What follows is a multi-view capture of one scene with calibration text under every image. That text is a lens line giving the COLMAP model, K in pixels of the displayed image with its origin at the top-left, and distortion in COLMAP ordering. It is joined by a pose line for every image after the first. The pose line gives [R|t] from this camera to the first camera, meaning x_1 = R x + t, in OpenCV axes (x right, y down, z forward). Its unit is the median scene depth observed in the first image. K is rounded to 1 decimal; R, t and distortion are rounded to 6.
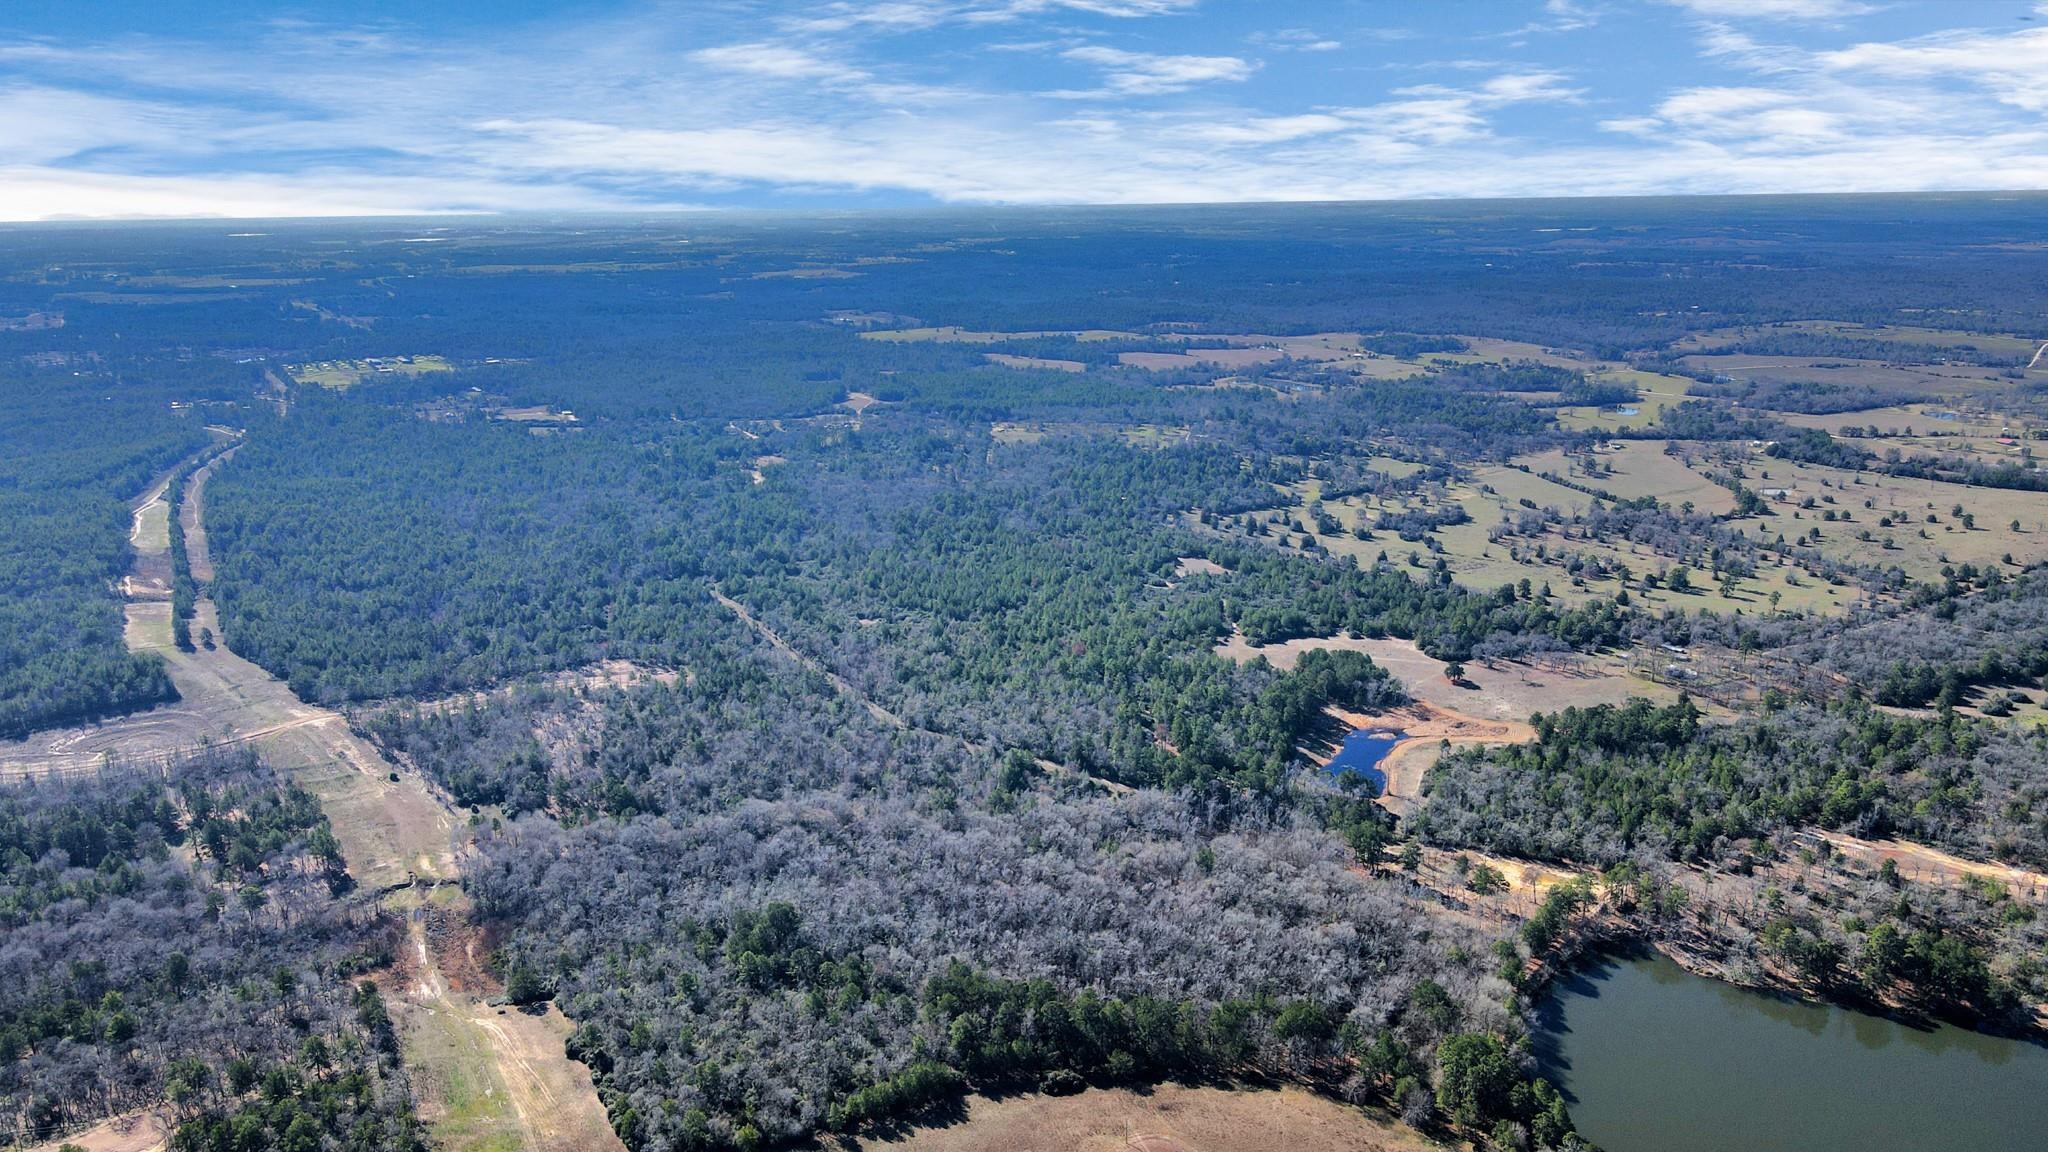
lens RADIAL K [[1528.1, 0, 1024.0], [0, 1528.1, 576.0], [0, 0, 1]] dist [0.013005, 0.017673]
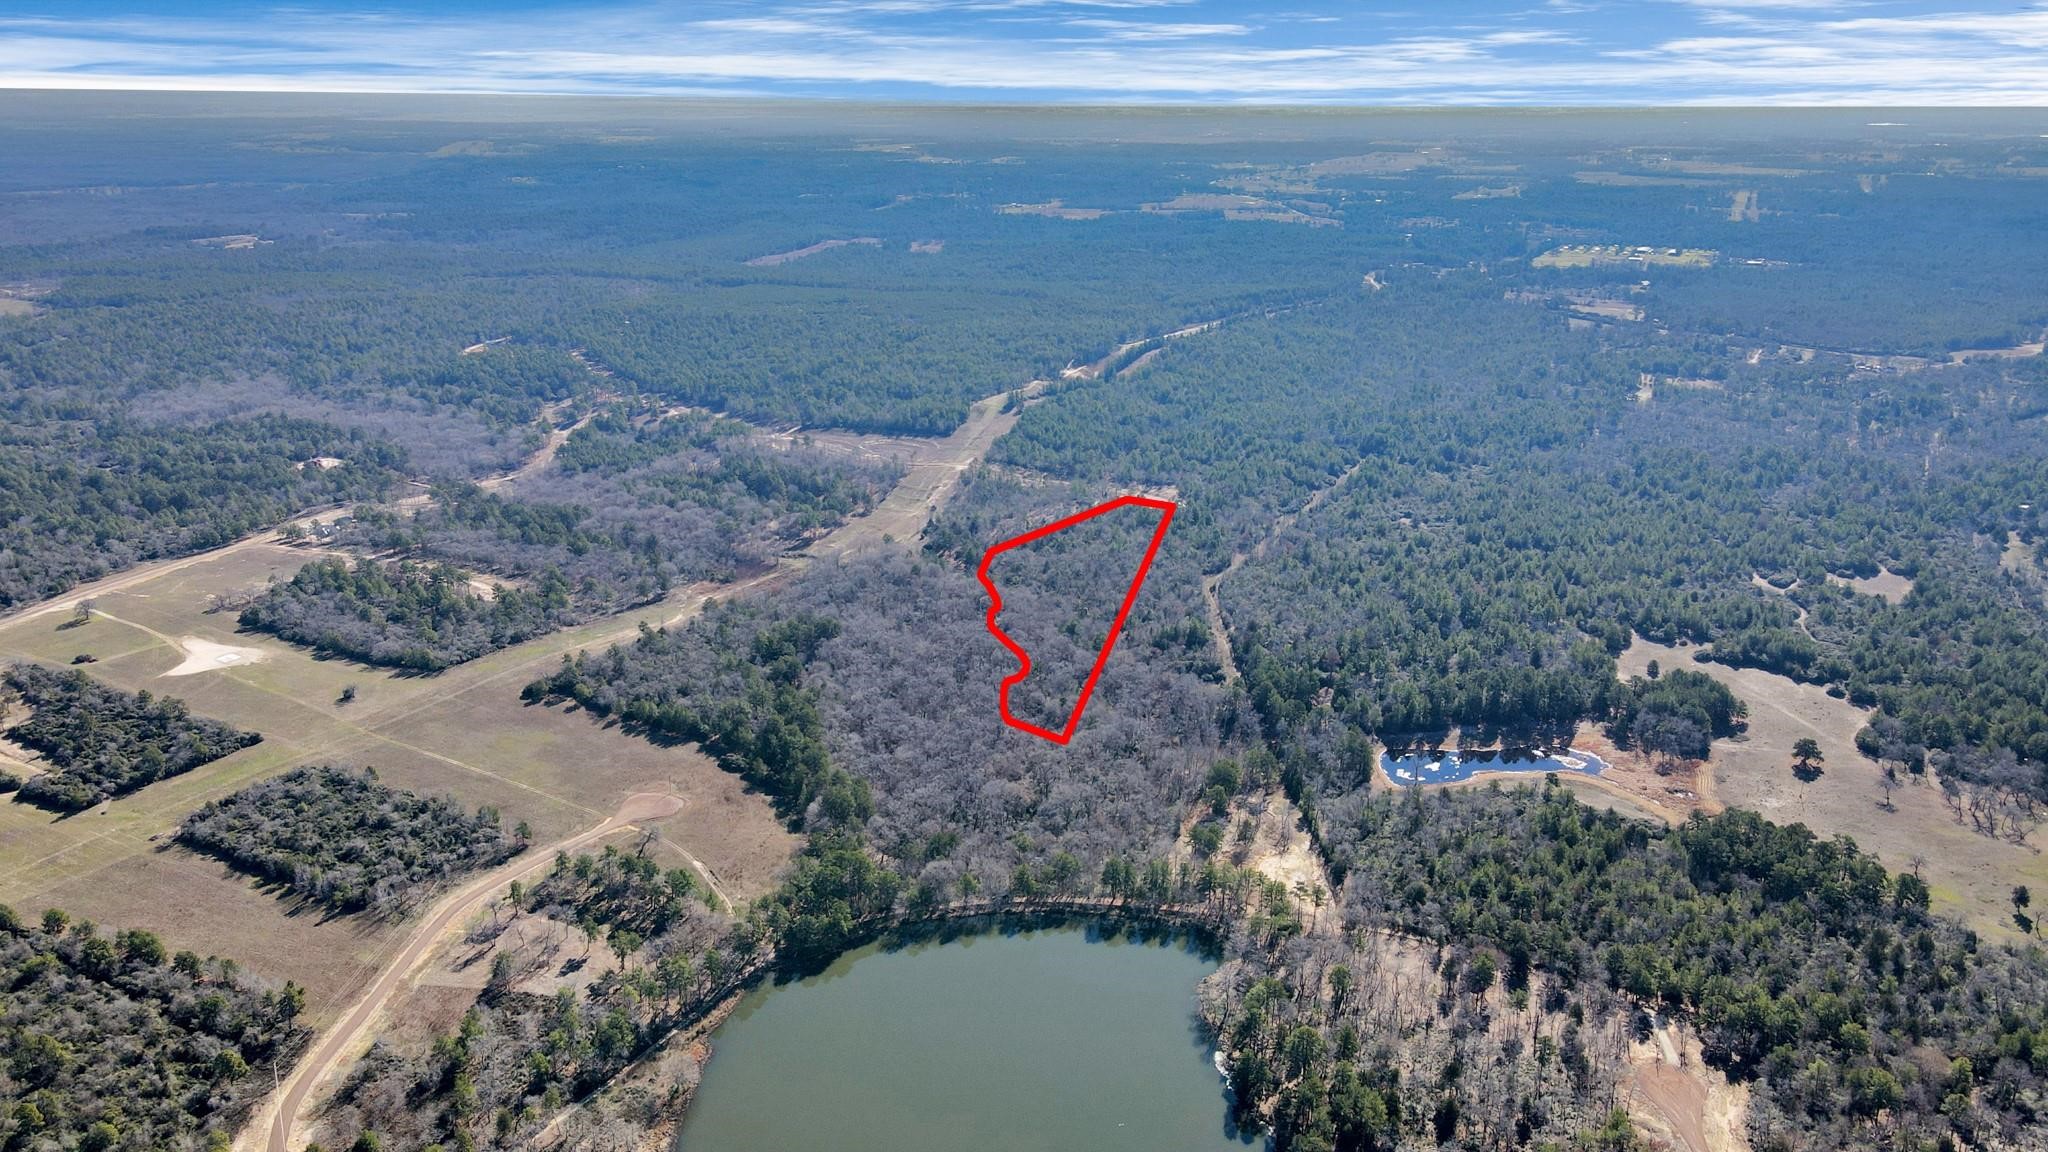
lens RADIAL K [[1551.1, 0, 1024.0], [0, 1551.1, 576.0], [0, 0, 1]] dist [-0.014198, 0.093222]
pose [[0.502733, 0.275593, -0.819334, 0.936279], [-0.217370, 0.957666, 0.188747, -0.111116], [0.836666, 0.083209, 0.541356, 0.340709]]
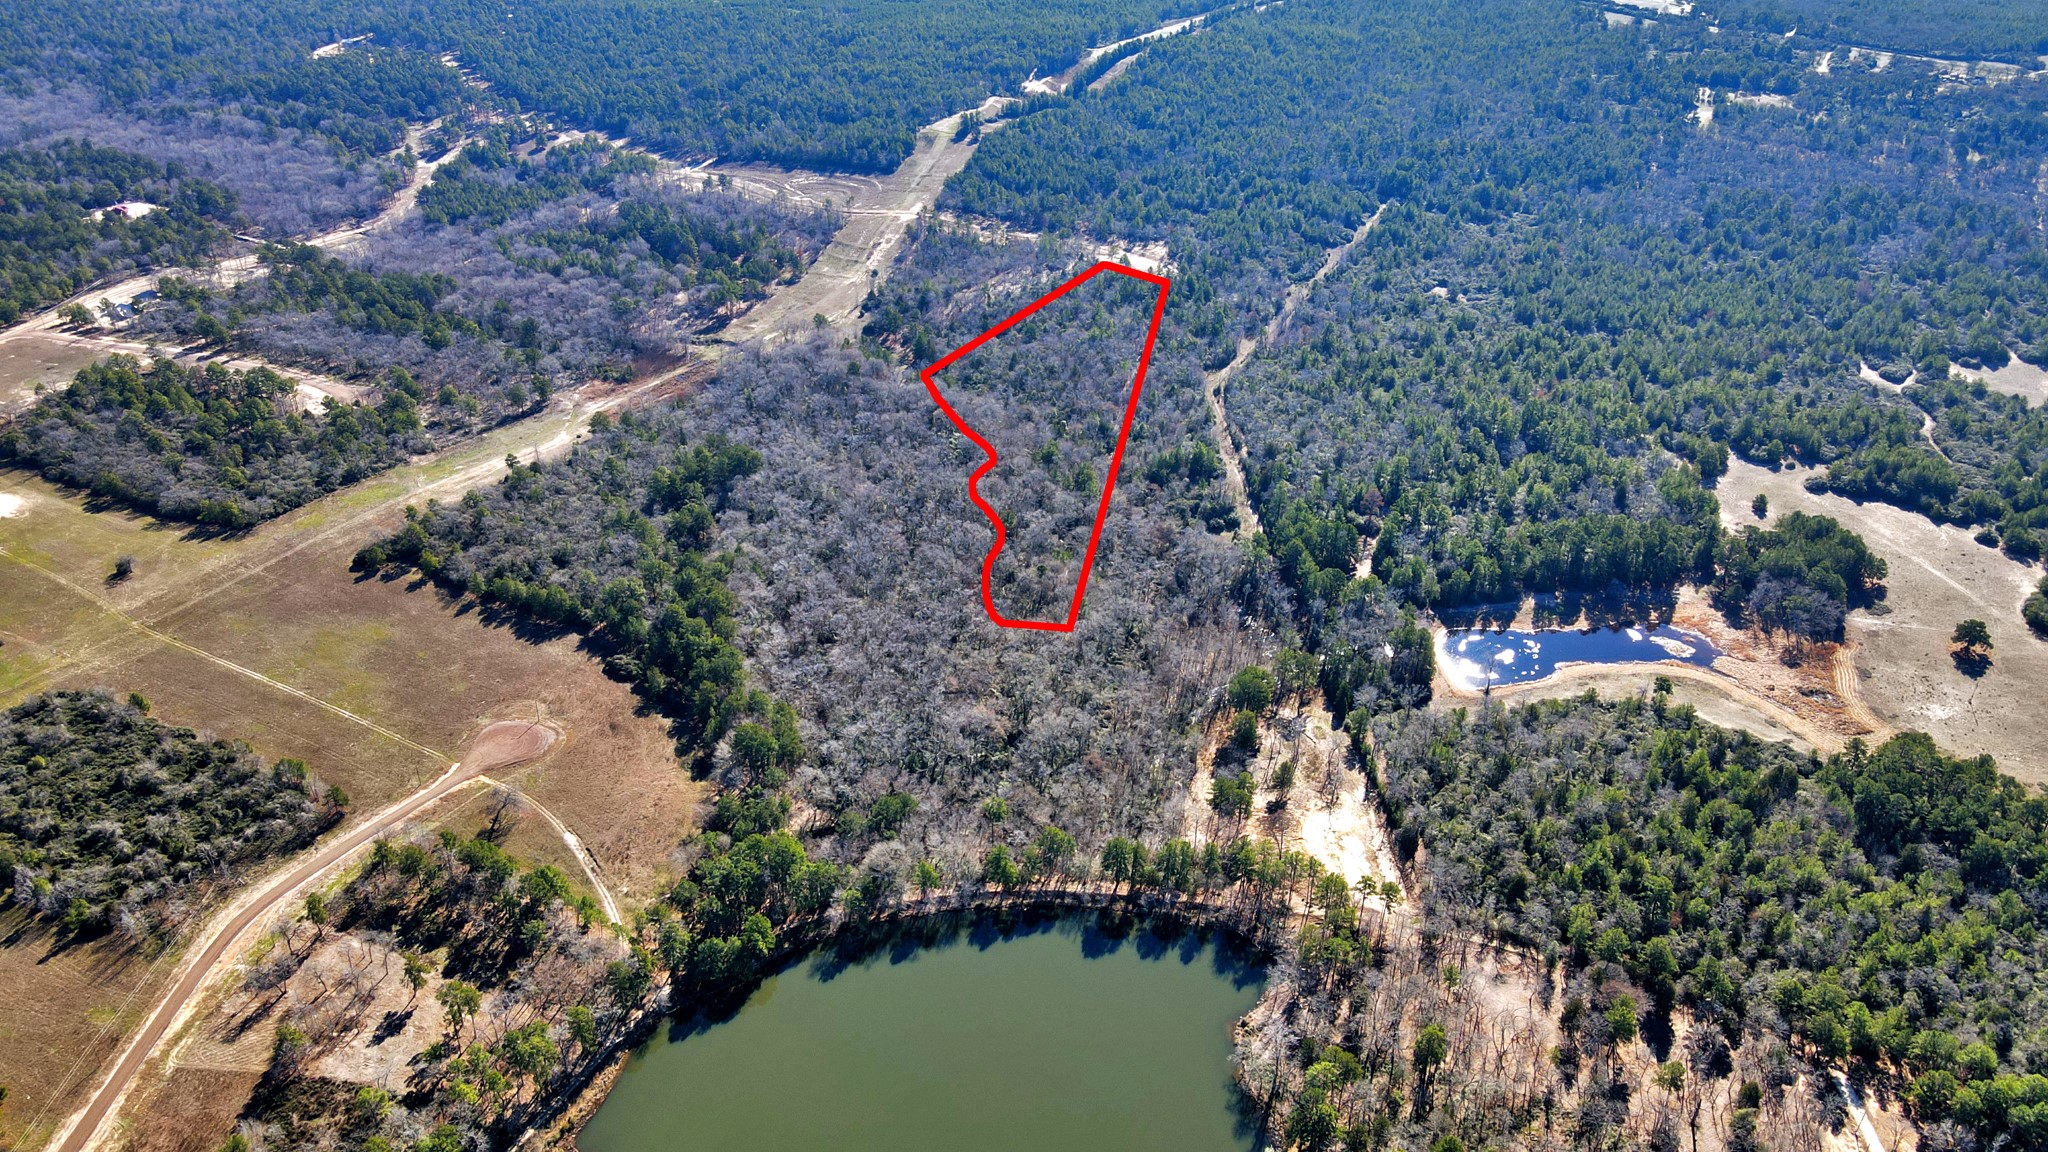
lens RADIAL K [[1528.1, 0, 1024.0], [0, 1528.1, 576.0], [0, 0, 1]] dist [0.013005, 0.017673]
pose [[0.530071, 0.431976, -0.729672, 0.696930], [-0.219415, 0.901077, 0.374055, -0.142040], [0.819074, -0.038175, 0.572417, 0.466000]]
